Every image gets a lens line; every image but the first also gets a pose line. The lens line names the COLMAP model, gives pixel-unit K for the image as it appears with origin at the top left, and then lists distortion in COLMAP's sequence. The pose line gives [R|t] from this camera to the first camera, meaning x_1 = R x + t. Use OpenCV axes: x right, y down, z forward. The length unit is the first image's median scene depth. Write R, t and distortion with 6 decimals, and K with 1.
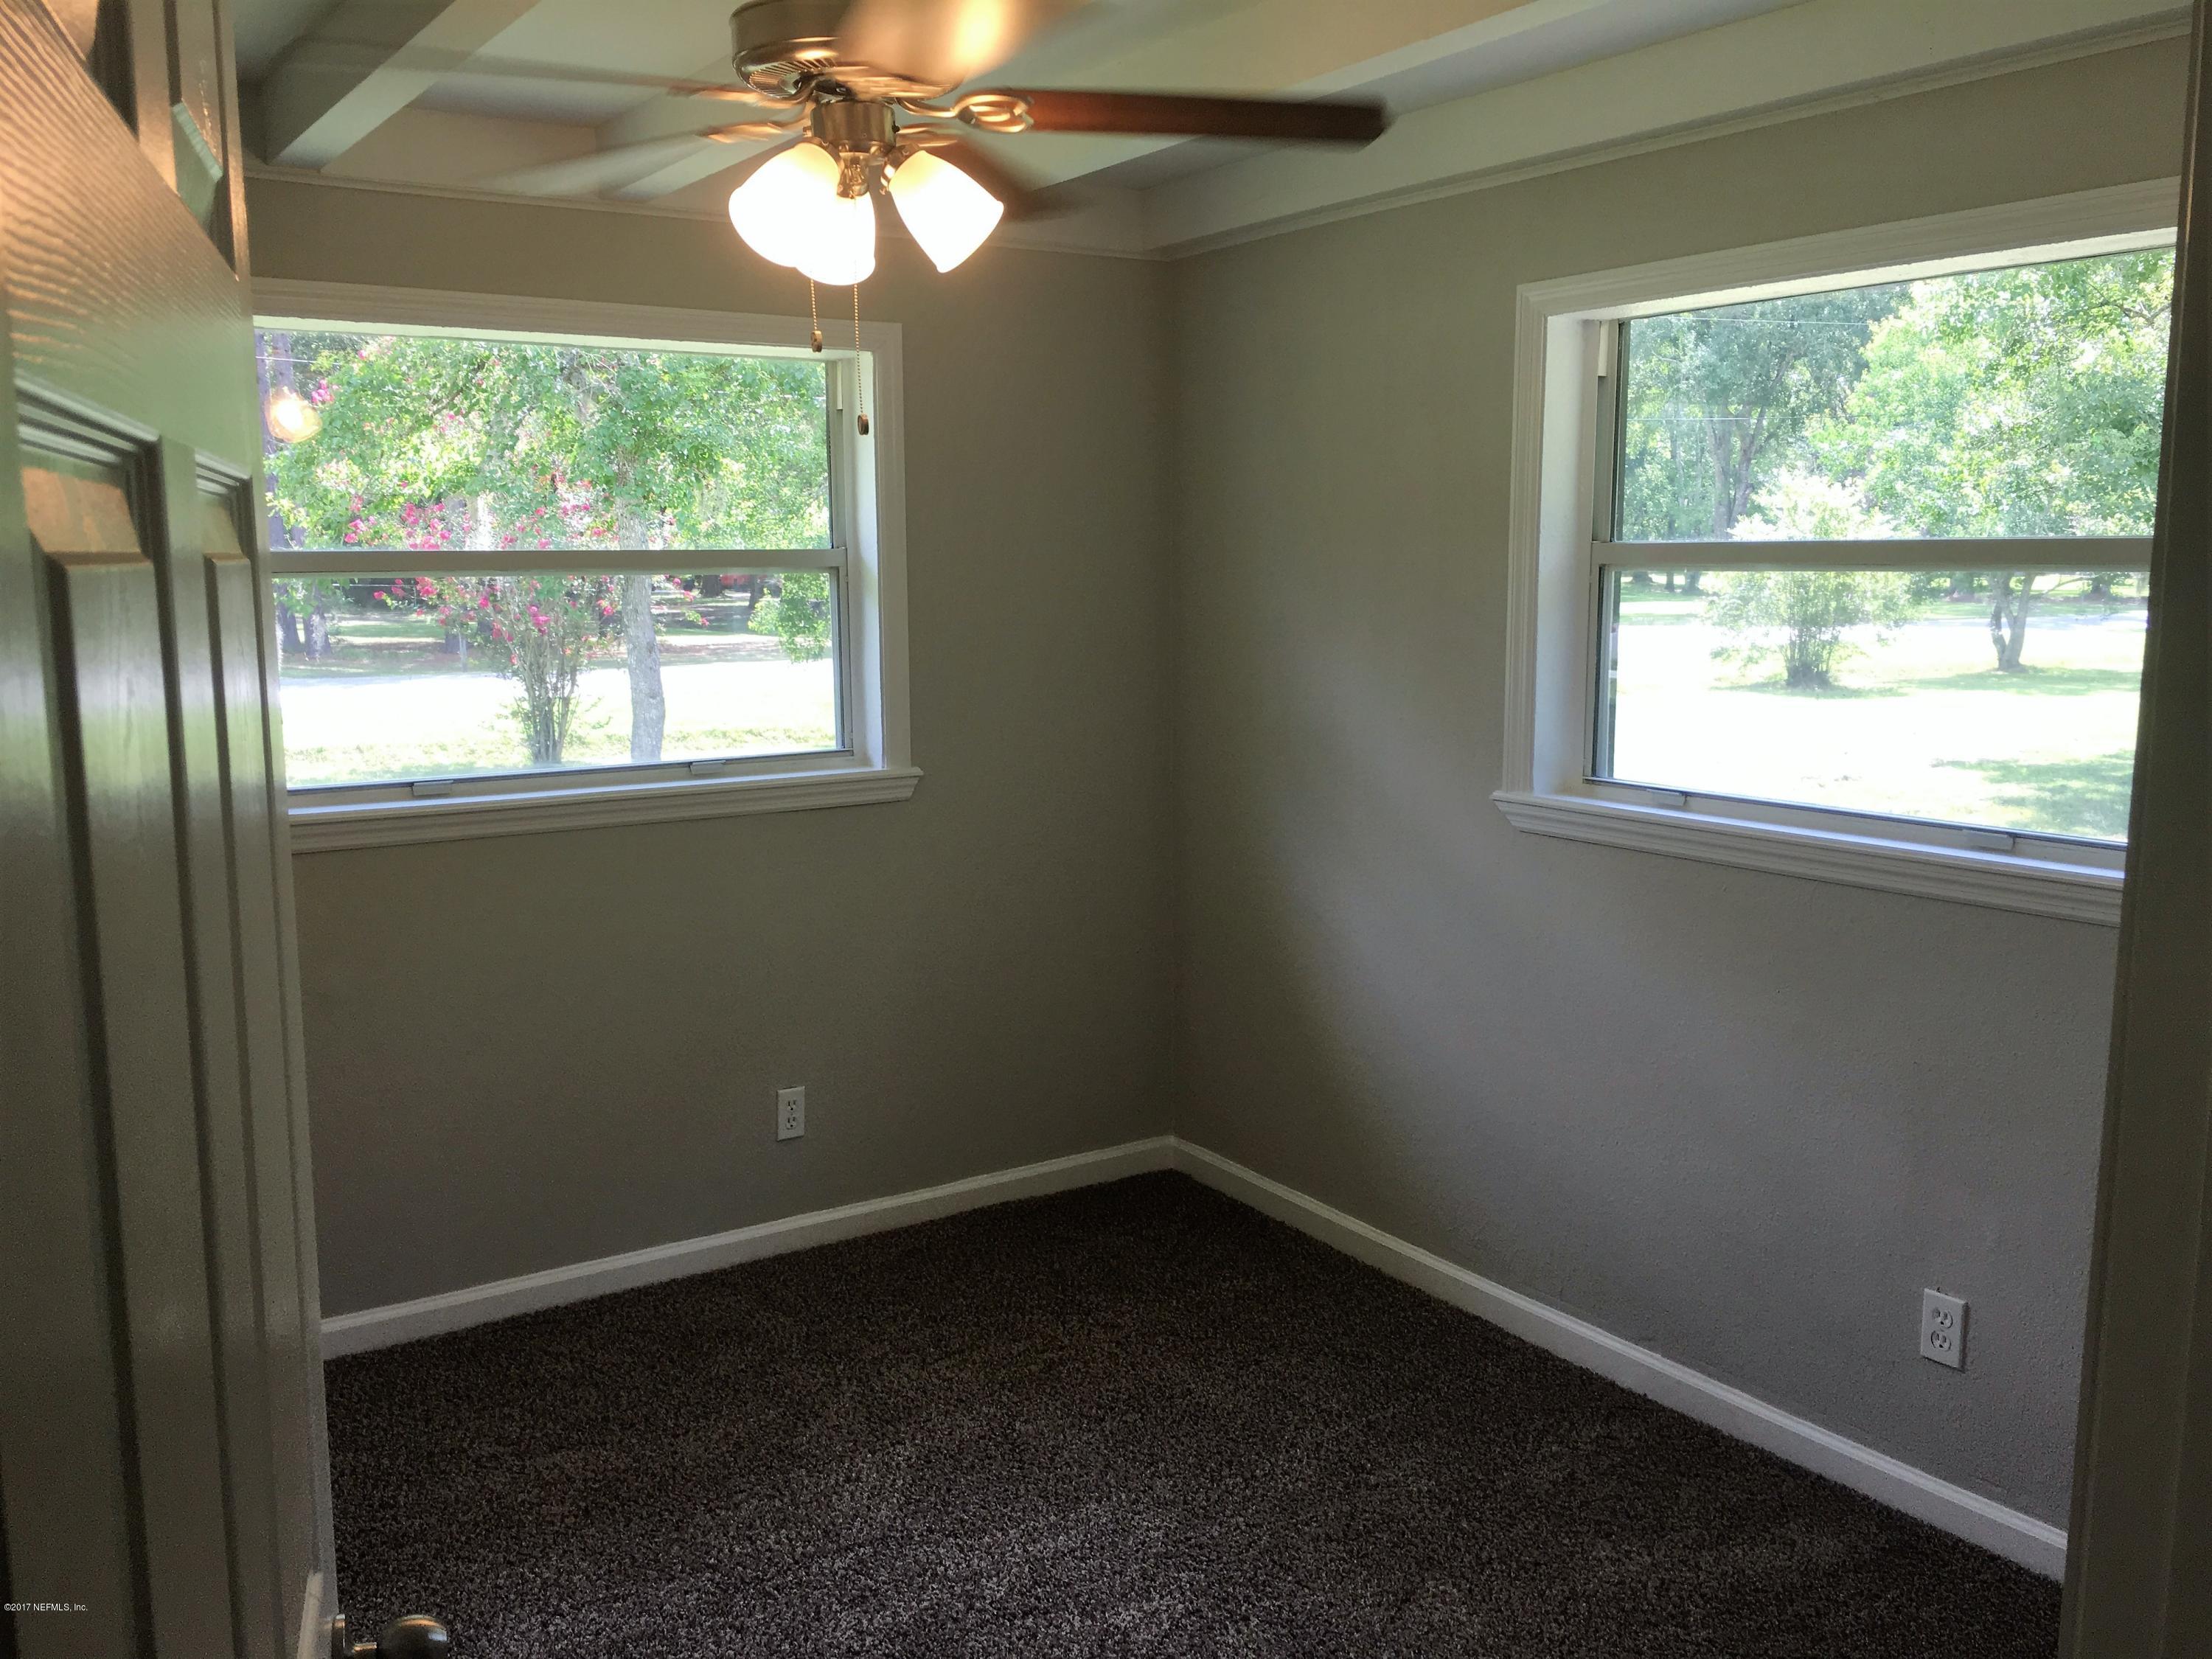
lens RADIAL K [[1868.2, 0, 1107.5], [0, 1868.2, 822.7], [0, 0, 1]] dist [0.046029, -0.015250]
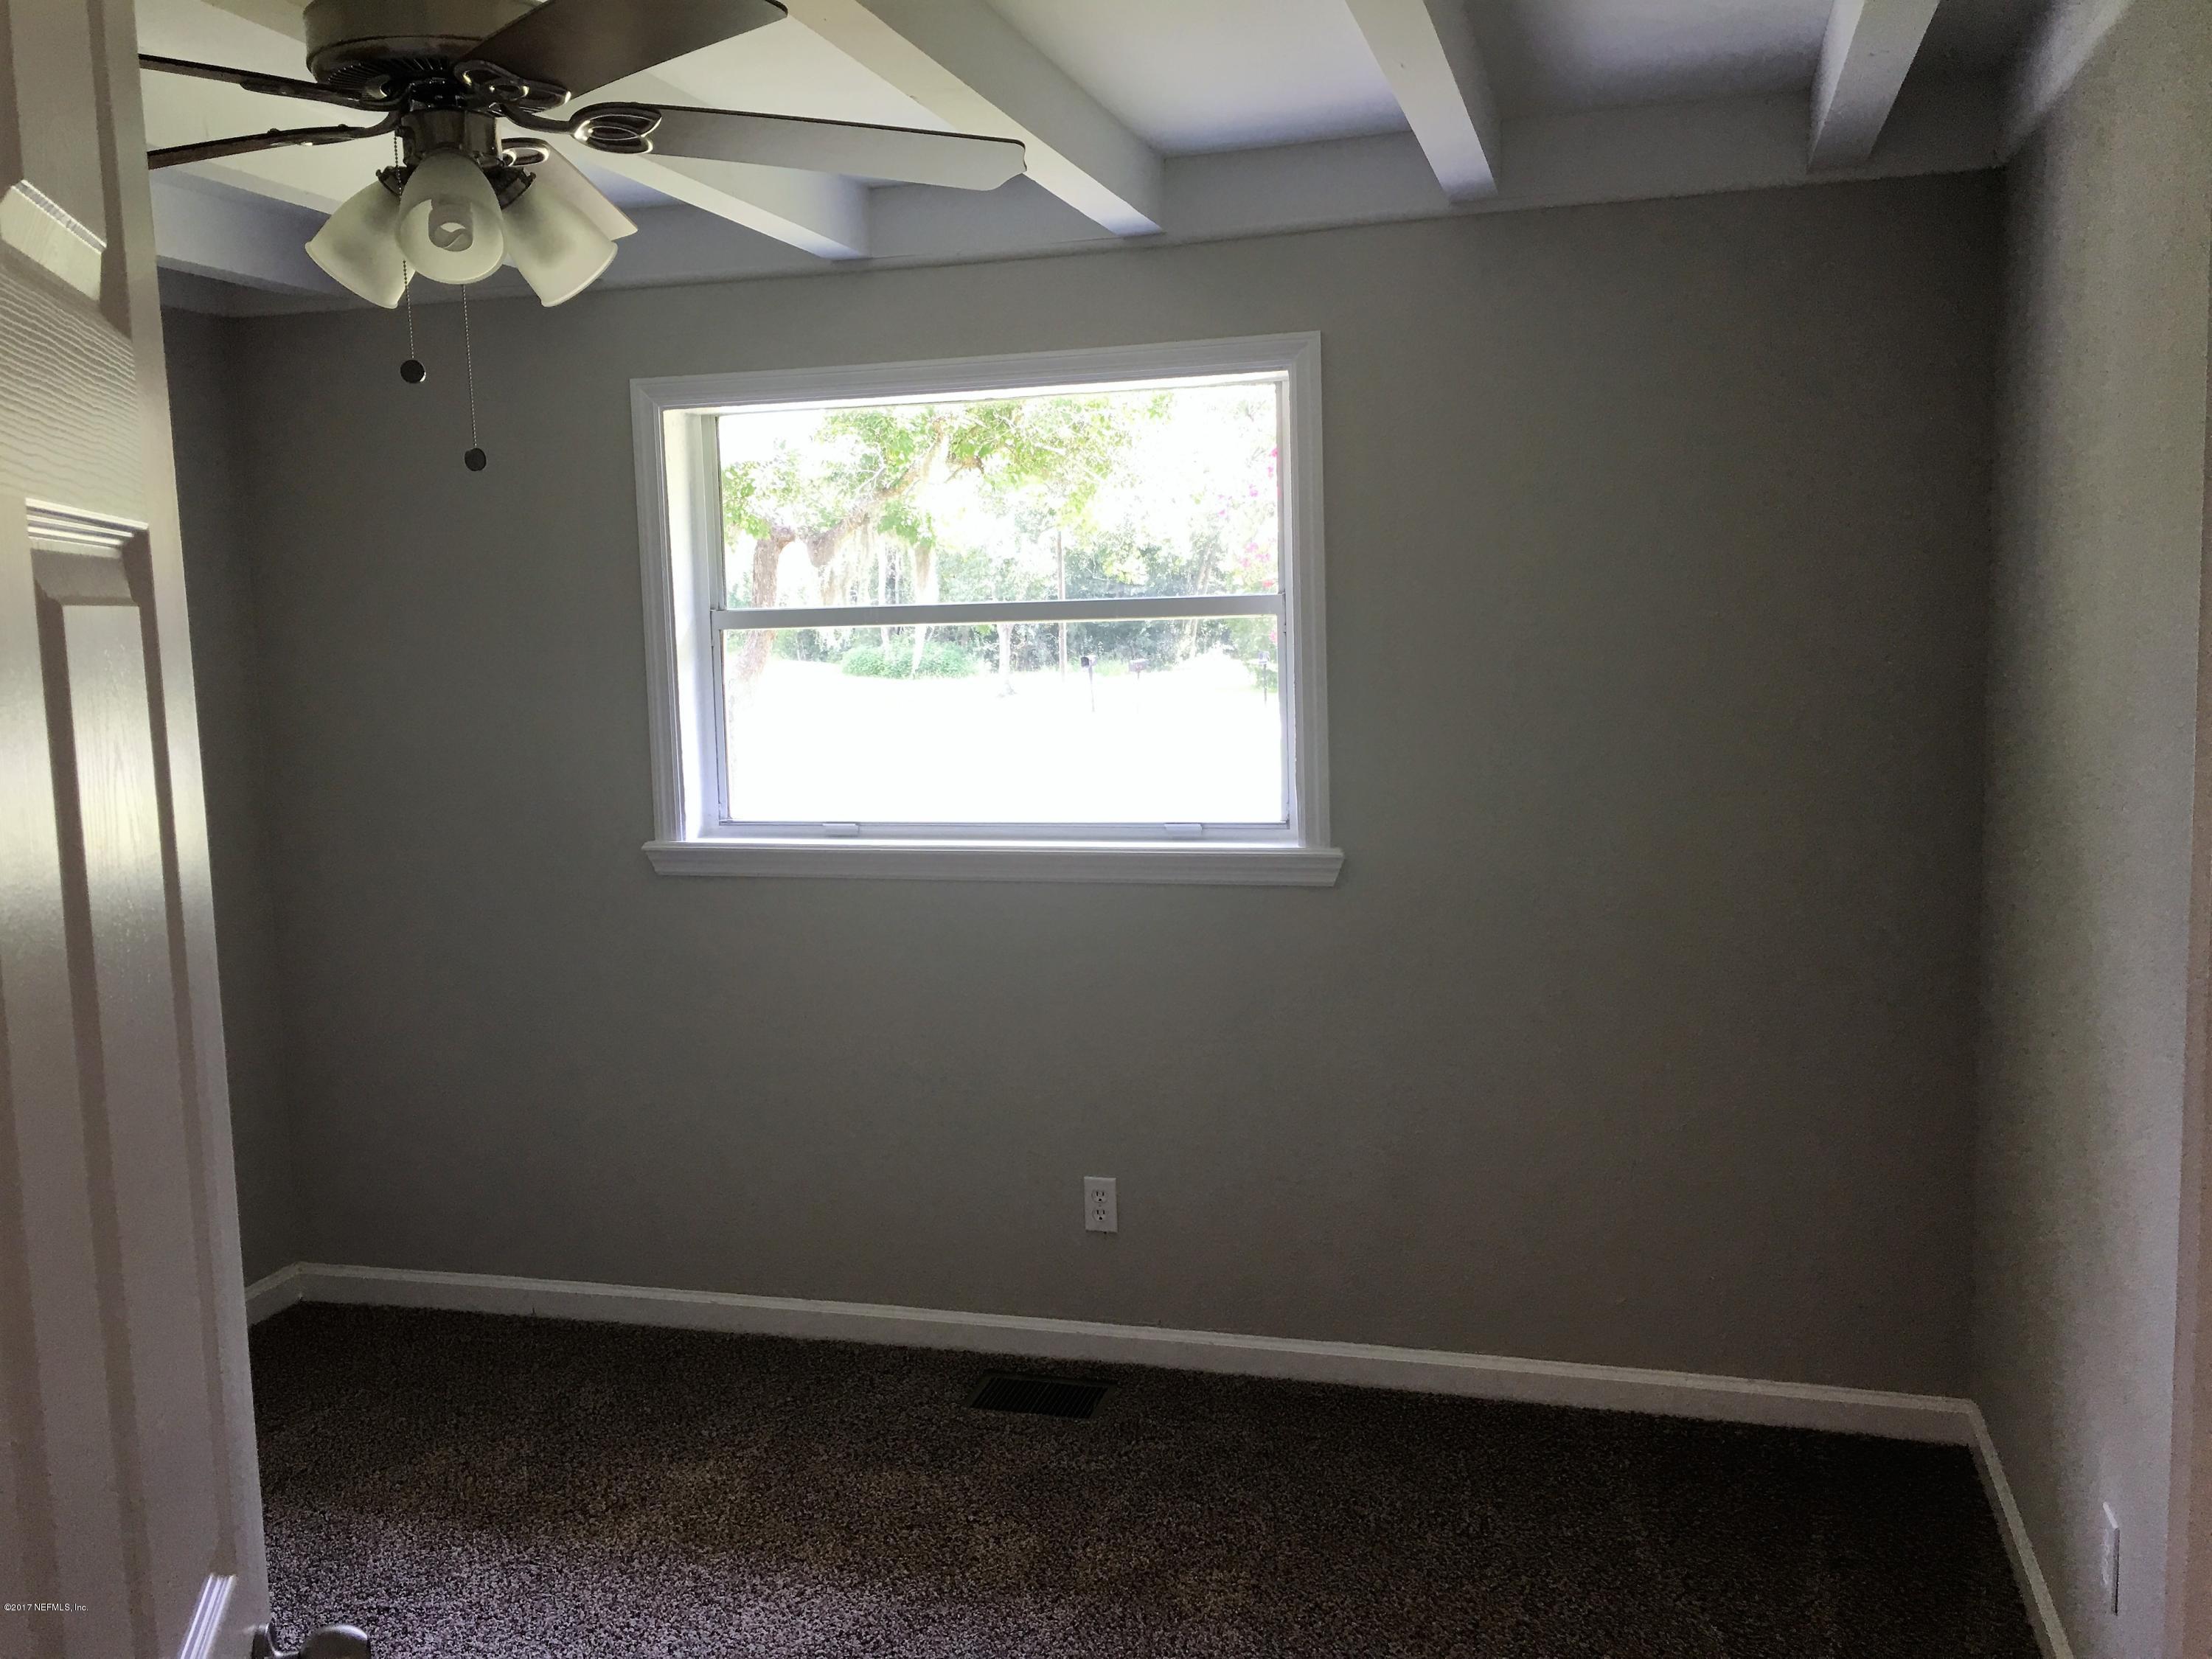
lens RADIAL K [[1868.2, 0, 1106.2], [0, 1868.2, 836.1], [0, 0, 1]] dist [0.046029, -0.015250]
pose [[0.630593, 0.069509, -0.772995, 0.536263], [-0.092320, 0.995628, 0.014216, -0.040595], [0.770603, 0.062398, 0.634253, 0.398878]]
